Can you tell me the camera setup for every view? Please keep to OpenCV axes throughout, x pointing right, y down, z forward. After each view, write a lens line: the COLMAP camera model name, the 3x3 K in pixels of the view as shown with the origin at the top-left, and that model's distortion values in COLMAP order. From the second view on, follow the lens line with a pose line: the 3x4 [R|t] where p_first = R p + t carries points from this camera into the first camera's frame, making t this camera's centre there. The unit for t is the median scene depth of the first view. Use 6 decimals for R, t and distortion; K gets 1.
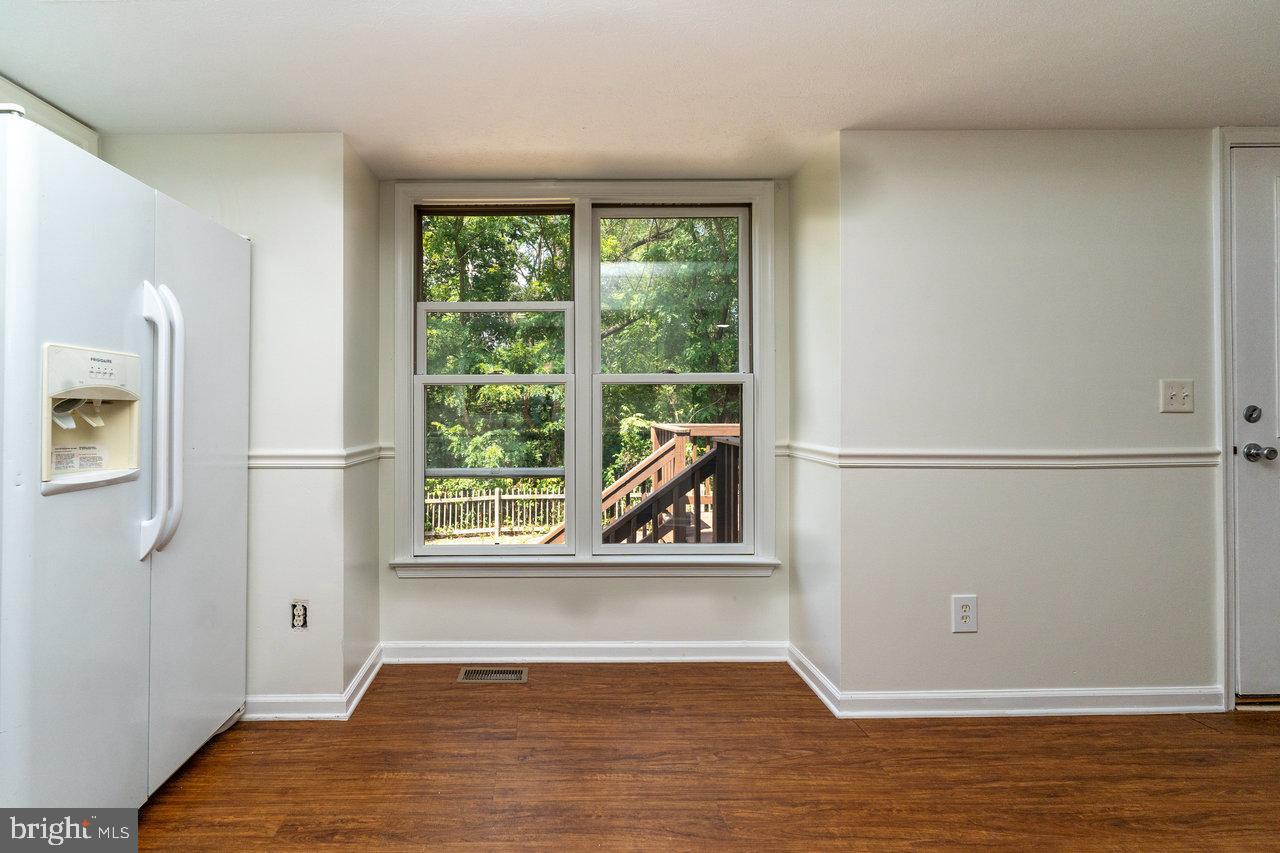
lens RADIAL K [[533.8, 0, 599.2], [0, 533.8, 400.9], [0, 0, 1]] dist [-0.000259, 0.000983]
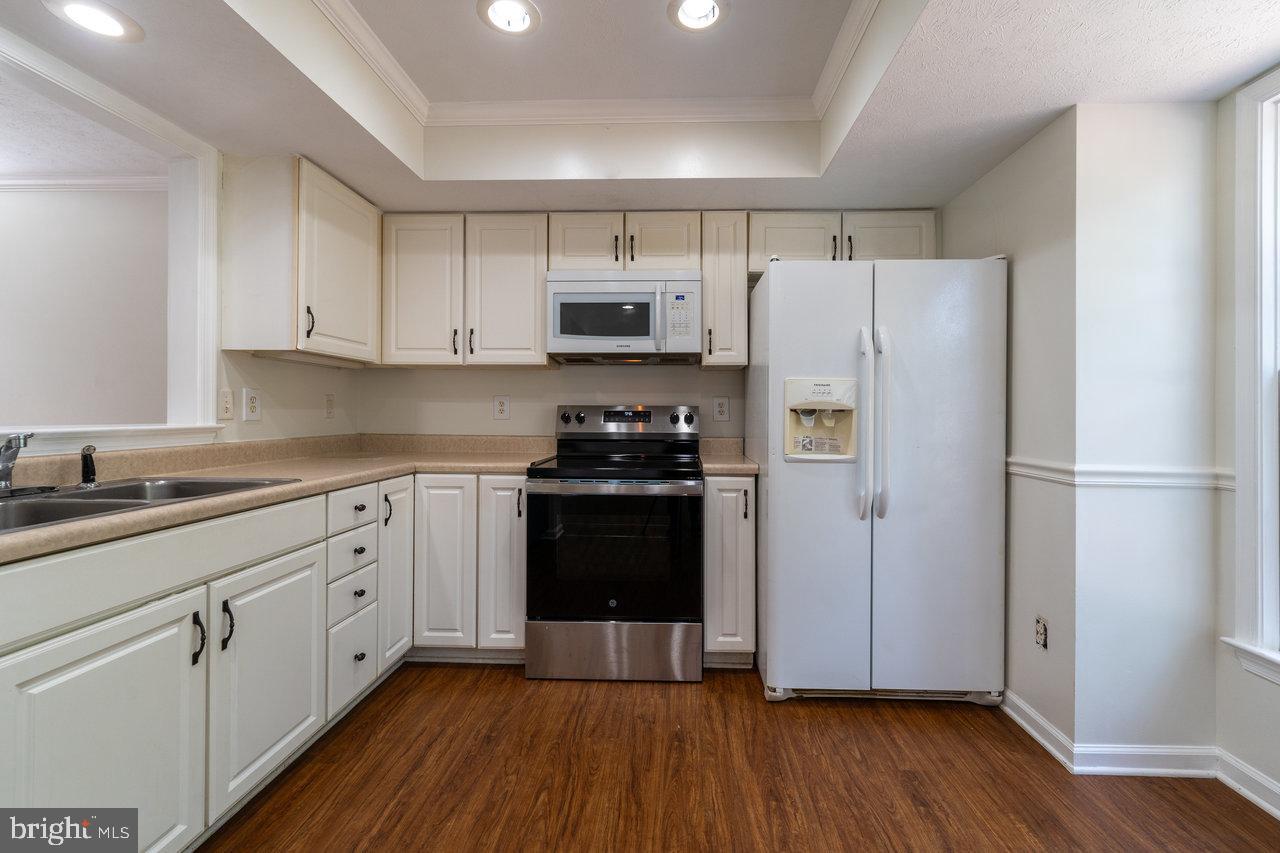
lens RADIAL K [[533.8, 0, 645.8], [0, 533.8, 416.8], [0, 0, 1]] dist [-0.000259, 0.000983]
pose [[-0.064585, -0.000175, -0.997912, 0.546572], [0.000172, 1.000000, -0.000187, 0.015719], [0.997912, -0.000184, -0.064585, 0.439322]]
